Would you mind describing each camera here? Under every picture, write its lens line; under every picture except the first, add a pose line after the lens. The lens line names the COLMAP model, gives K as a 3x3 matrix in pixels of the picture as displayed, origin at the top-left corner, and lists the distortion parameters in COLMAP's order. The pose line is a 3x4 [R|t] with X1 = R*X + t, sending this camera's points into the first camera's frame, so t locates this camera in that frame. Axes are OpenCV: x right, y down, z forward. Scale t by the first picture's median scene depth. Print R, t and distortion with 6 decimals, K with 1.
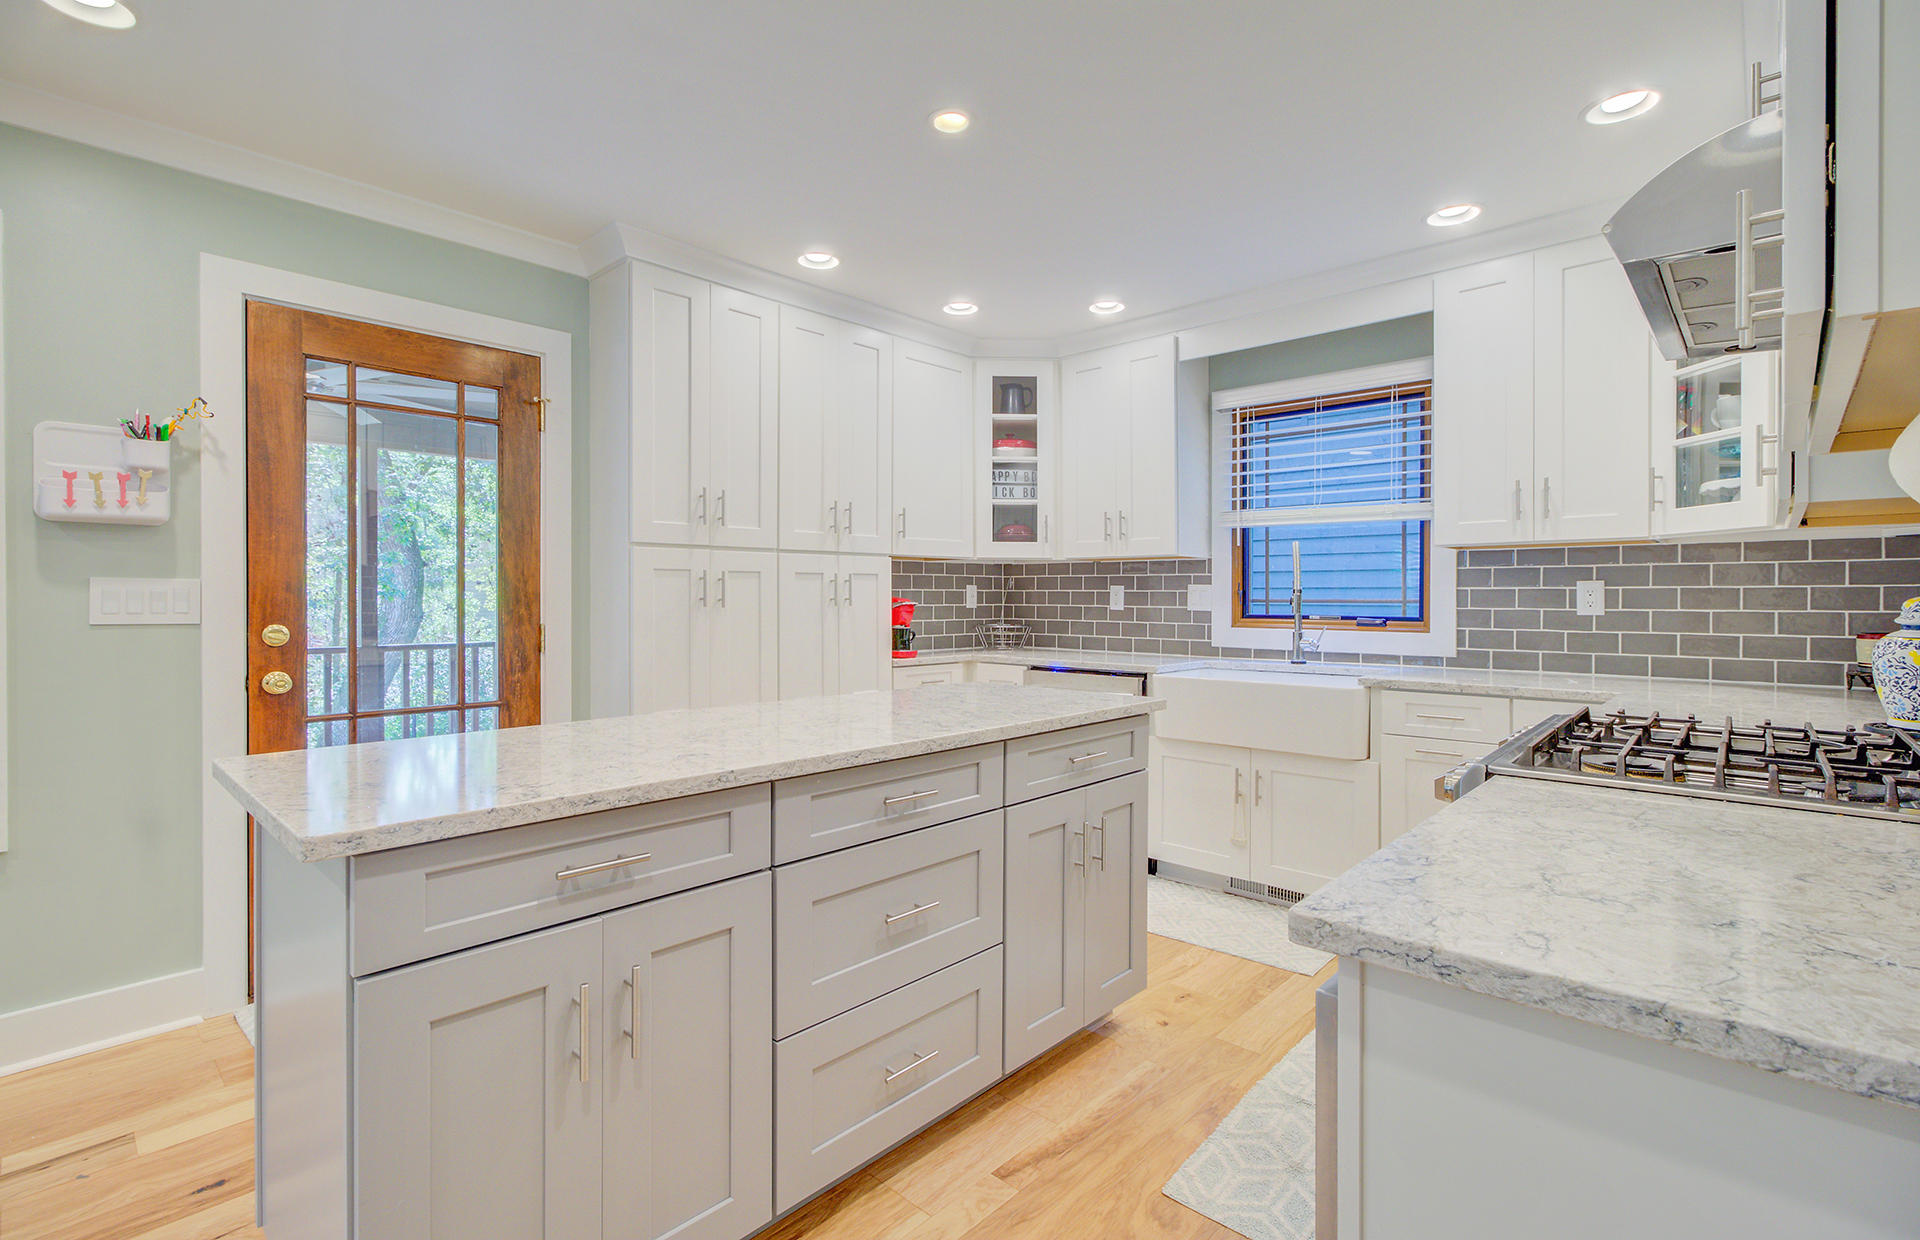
lens RADIAL K [[878.3, 0, 962.9], [0, 878.3, 614.3], [0, 0, 1]] dist [-0.008480, 0.002799]
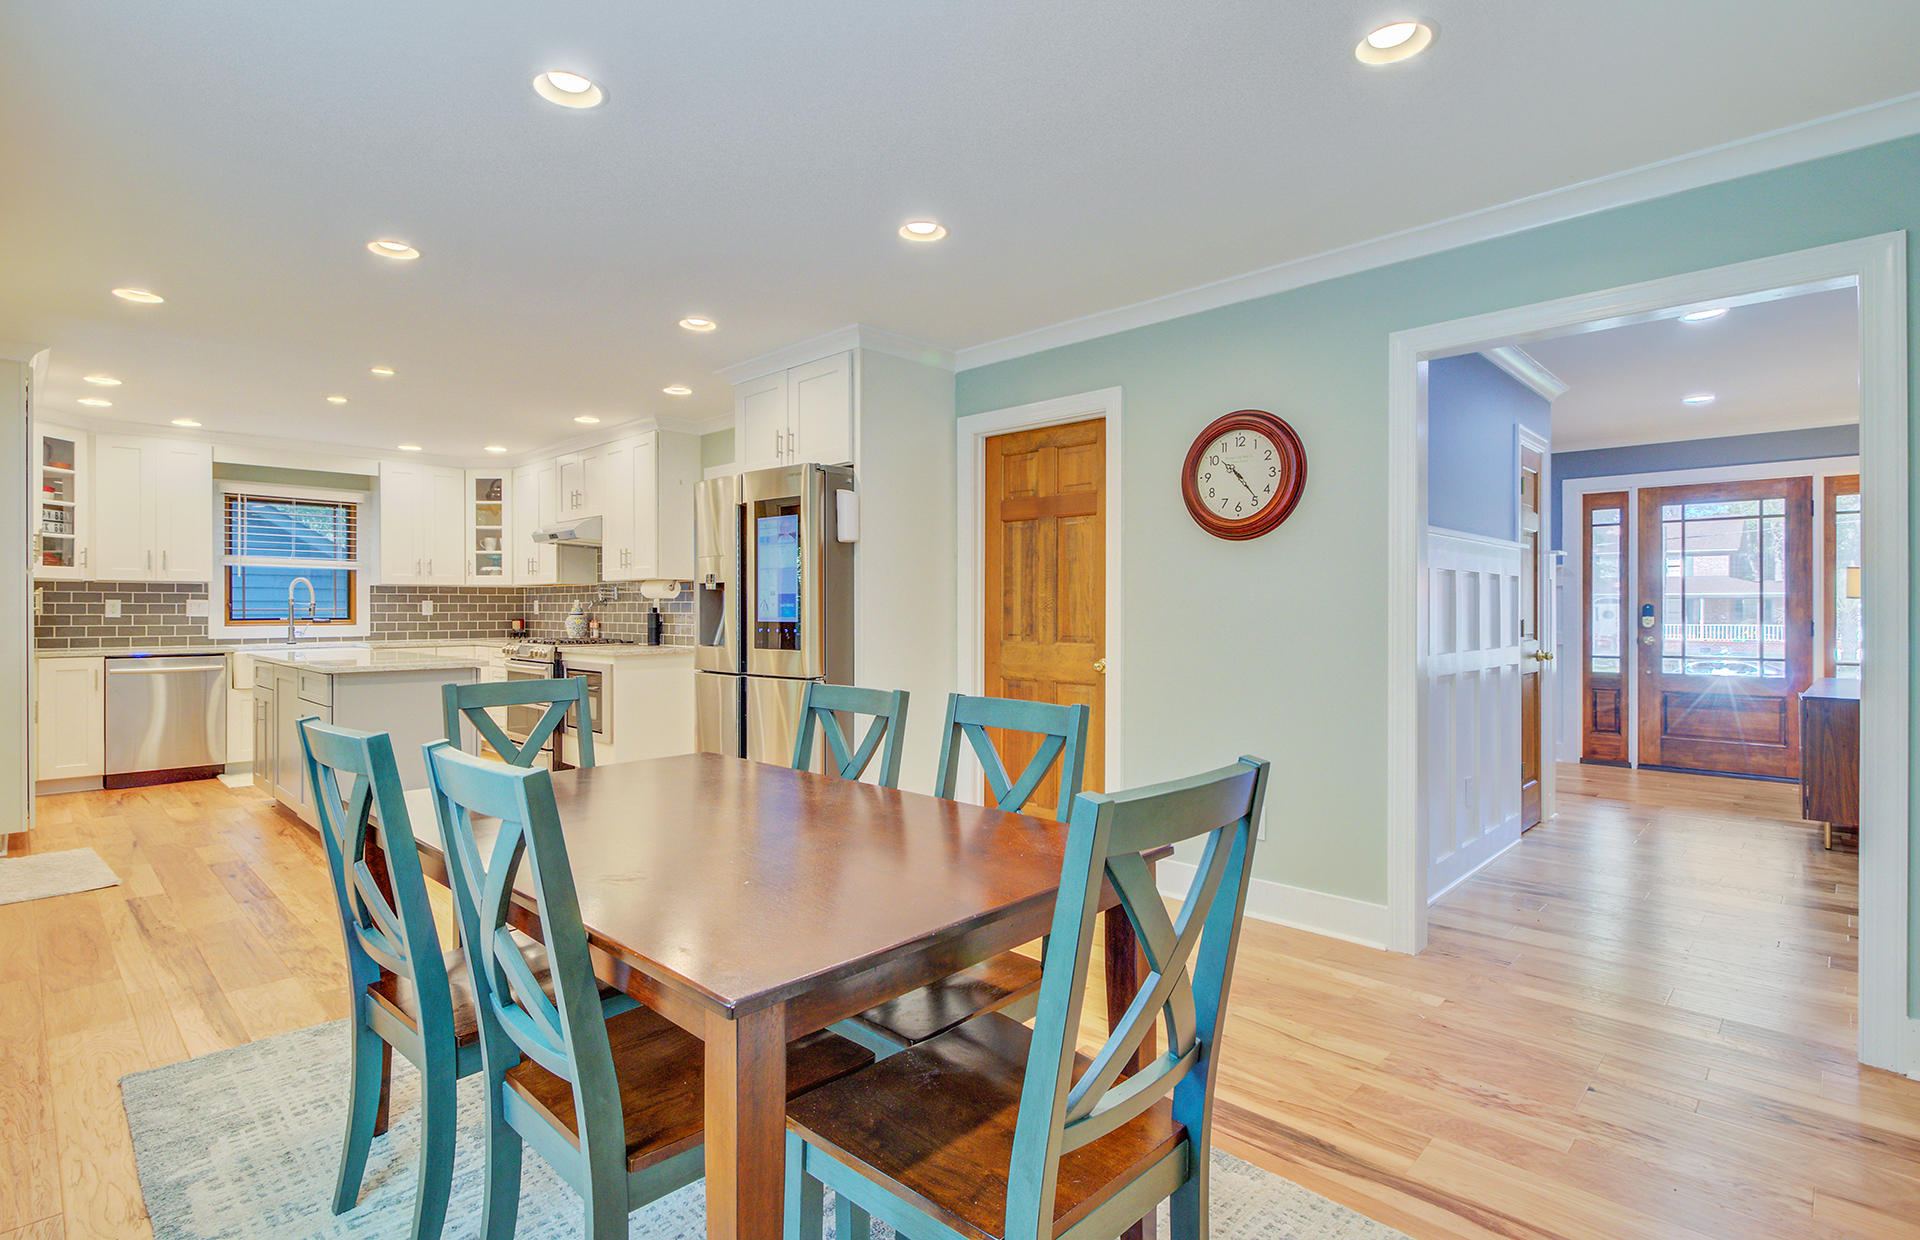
lens RADIAL K [[924.5, 0, 962.0], [0, 924.5, 611.1], [0, 0, 1]] dist [-0.000790, -0.005510]
pose [[0.013558, -0.004666, 0.999897, -1.539423], [0.021271, 0.999764, 0.004377, 0.008948], [-0.999682, 0.021209, 0.013654, -0.431286]]
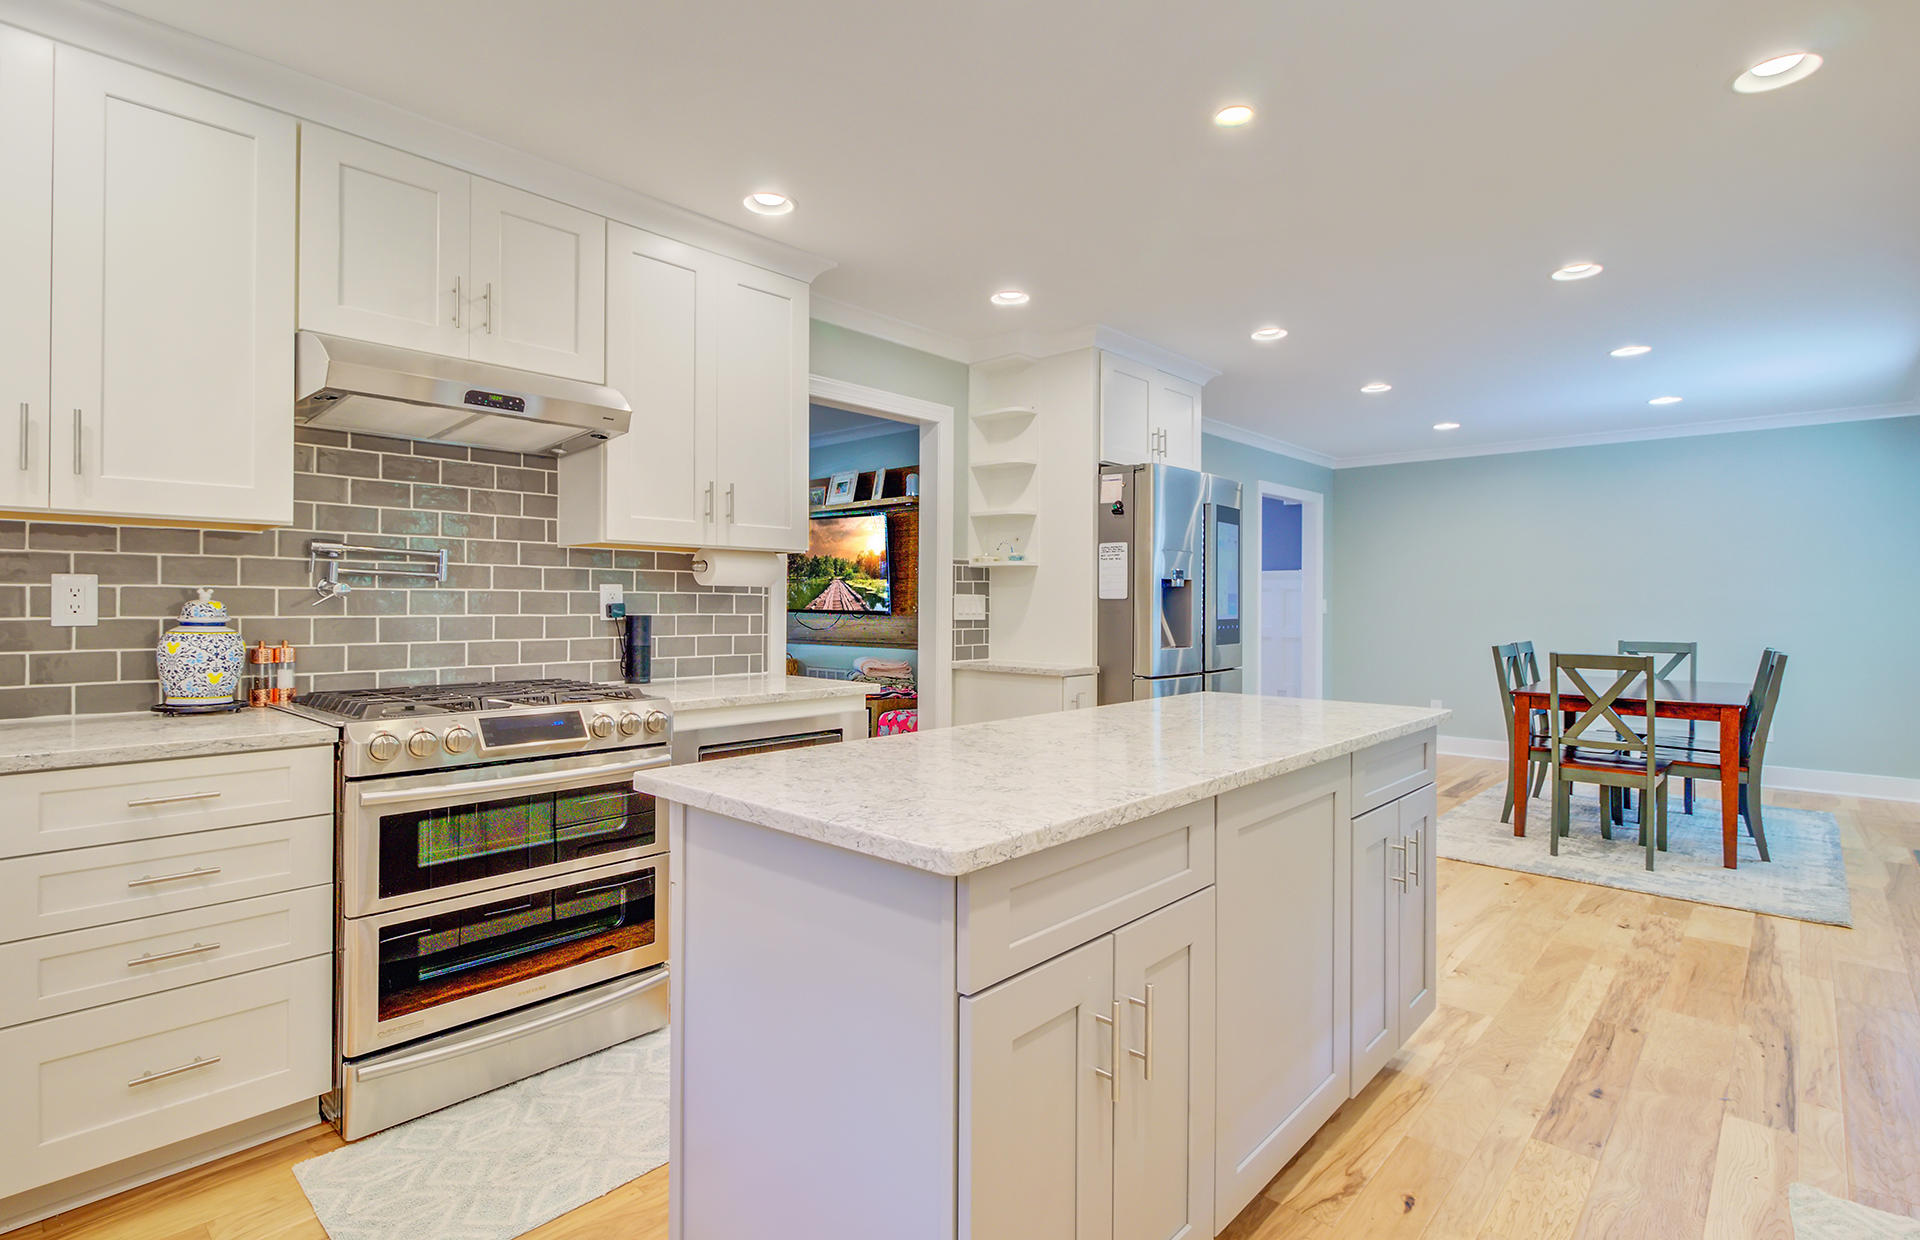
lens RADIAL K [[924.5, 0, 959.0], [0, 924.5, 605.0], [0, 0, 1]] dist [-0.000790, -0.005510]
pose [[-0.999940, -0.004658, -0.009889, 0.018884], [-0.004847, 0.999804, 0.019189, -0.019868], [0.009798, 0.019236, -0.999767, 1.099633]]
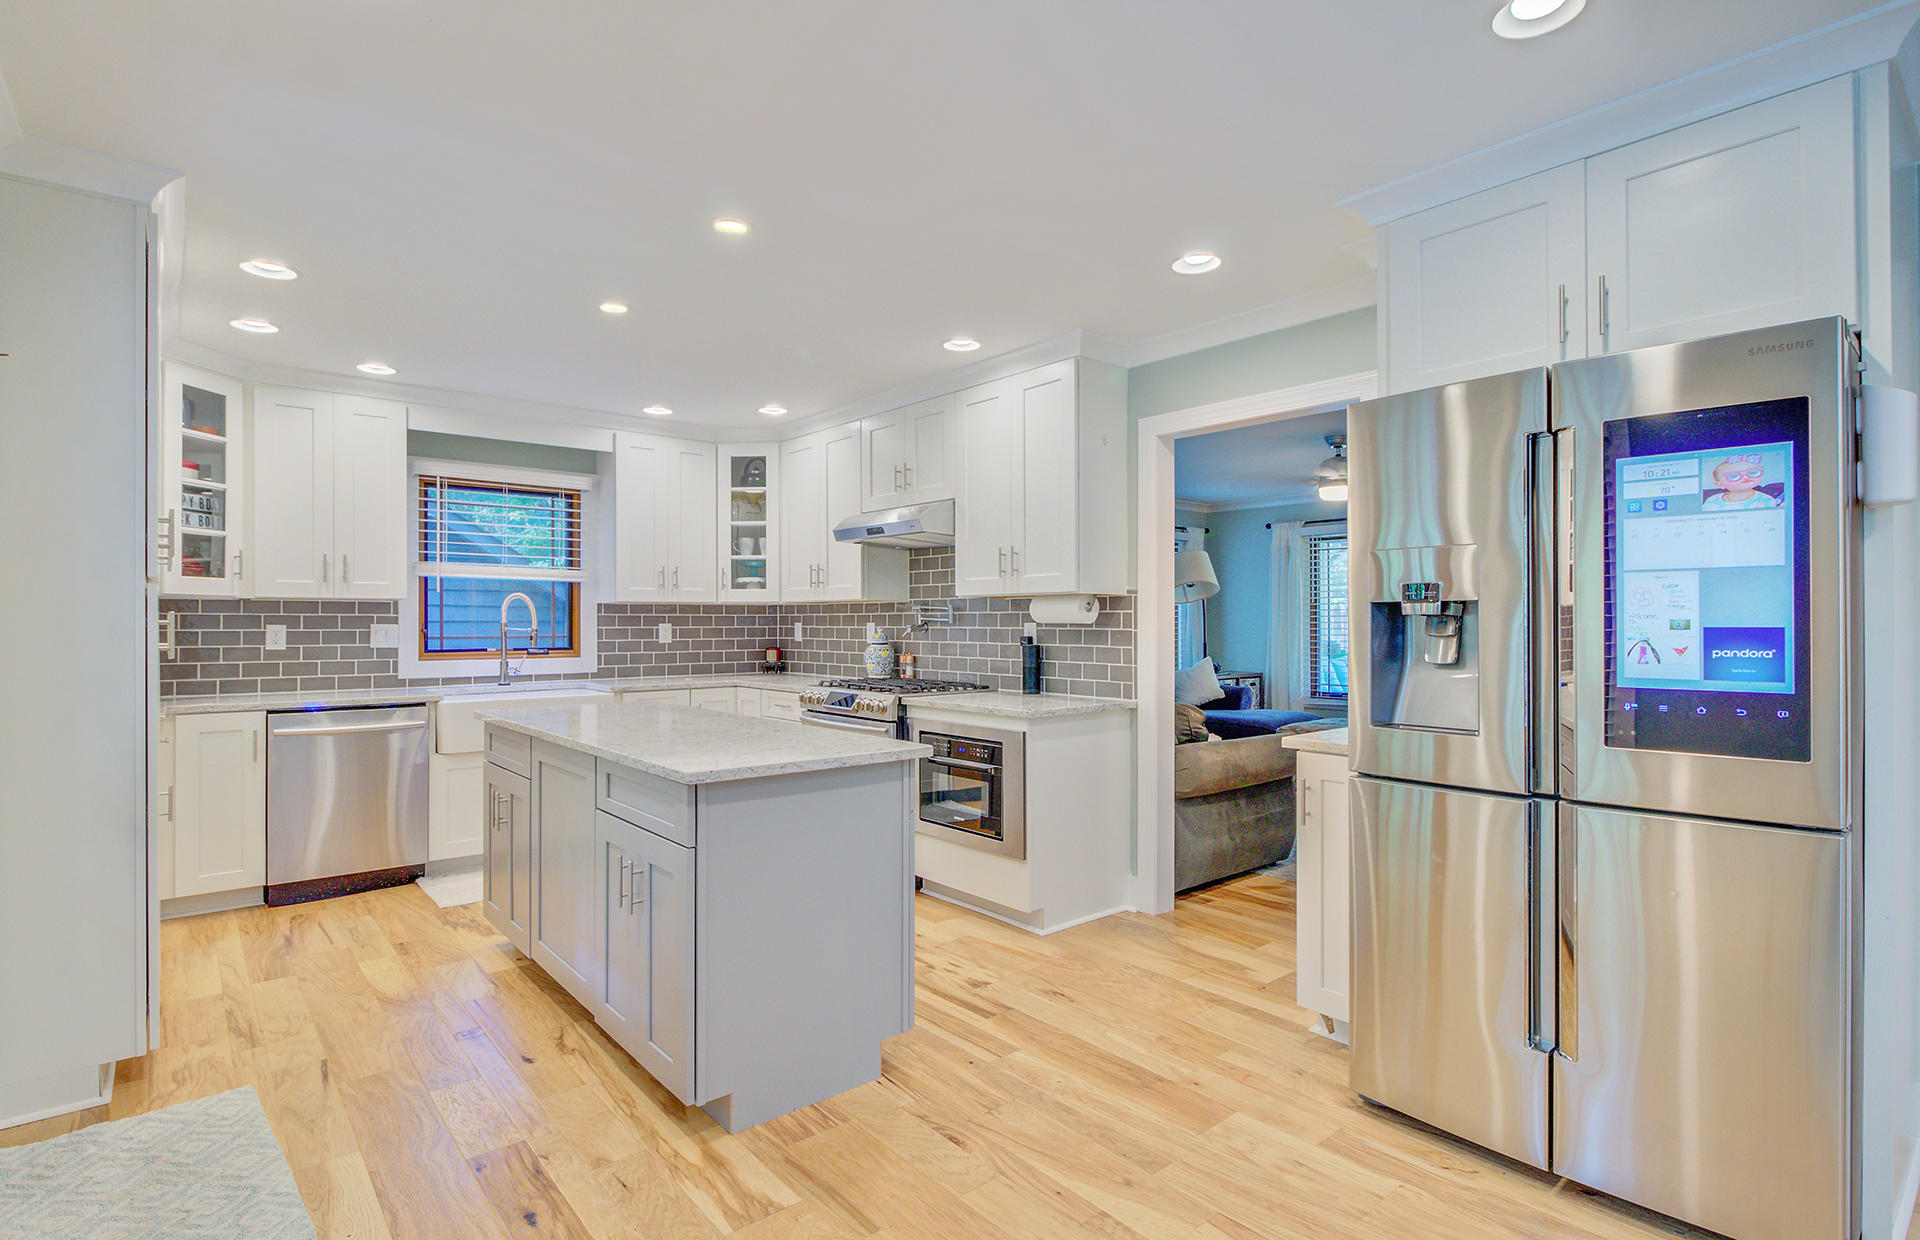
lens RADIAL K [[924.5, 0, 950.1], [0, 924.5, 622.7], [0, 0, 1]] dist [-0.000790, -0.005510]
pose [[0.115481, -0.002591, 0.993306, -0.926358], [0.020883, 0.999782, 0.000180, -0.024043], [-0.993090, 0.020722, 0.115510, 0.175064]]
